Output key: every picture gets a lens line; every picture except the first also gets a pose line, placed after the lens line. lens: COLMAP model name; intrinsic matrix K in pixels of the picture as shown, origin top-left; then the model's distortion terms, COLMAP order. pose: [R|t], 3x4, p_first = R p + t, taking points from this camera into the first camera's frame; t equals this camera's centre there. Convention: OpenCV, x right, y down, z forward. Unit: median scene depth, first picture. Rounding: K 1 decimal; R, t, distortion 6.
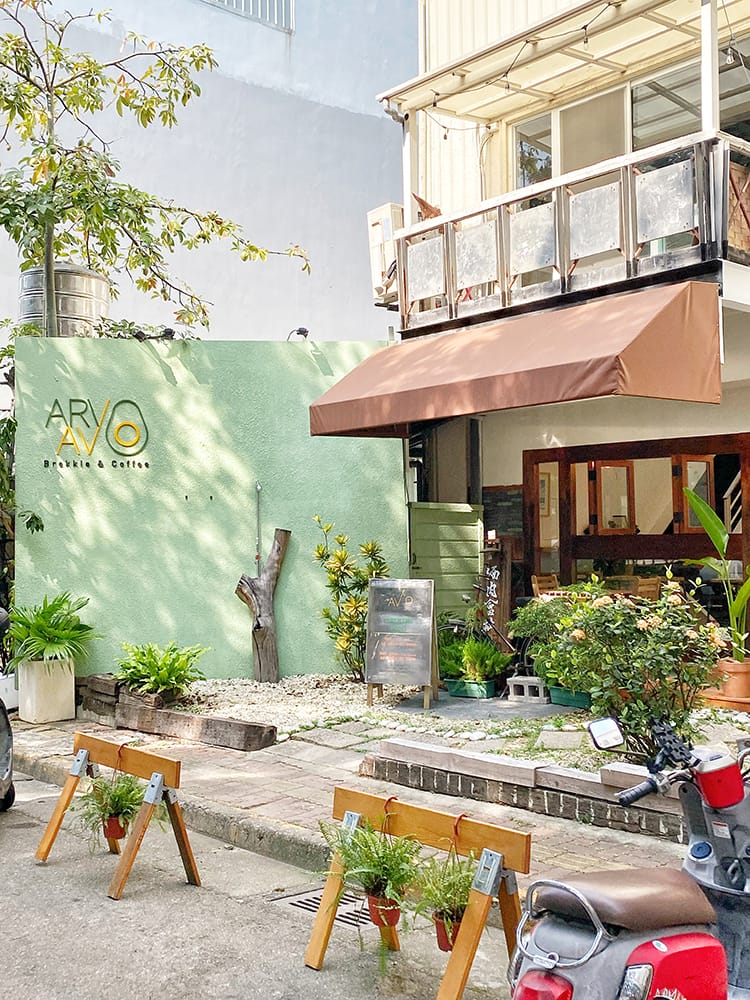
lens RADIAL K [[1071.5, 0, 375.0], [0, 1071.5, 500.0], [0, 0, 1]] dist [0.128940, 0.001578]
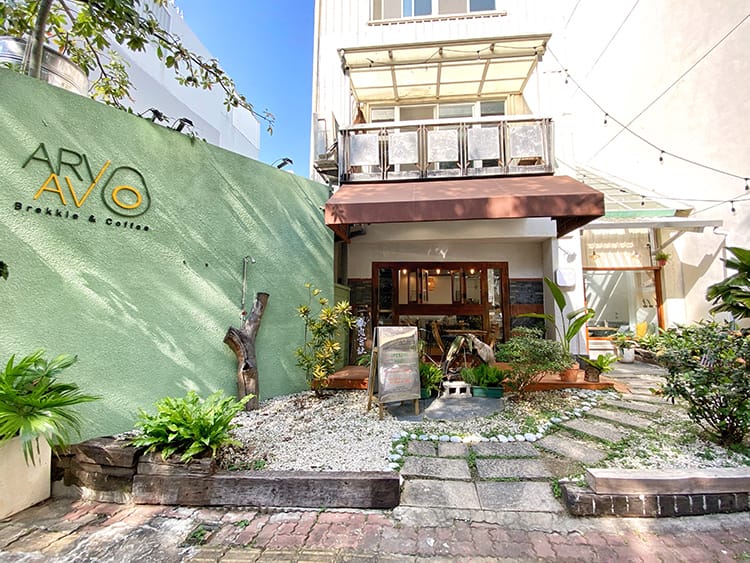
lens RADIAL K [[302.3, 0, 375.0], [0, 302.3, 281.5], [0, 0, 1]] dist [0.002232, -0.009764]
pose [[0.736606, 0.079494, 0.671634, -0.244001], [-0.025587, 0.995633, -0.089780, 0.043938], [-0.675838, 0.048948, 0.735423, 0.617828]]
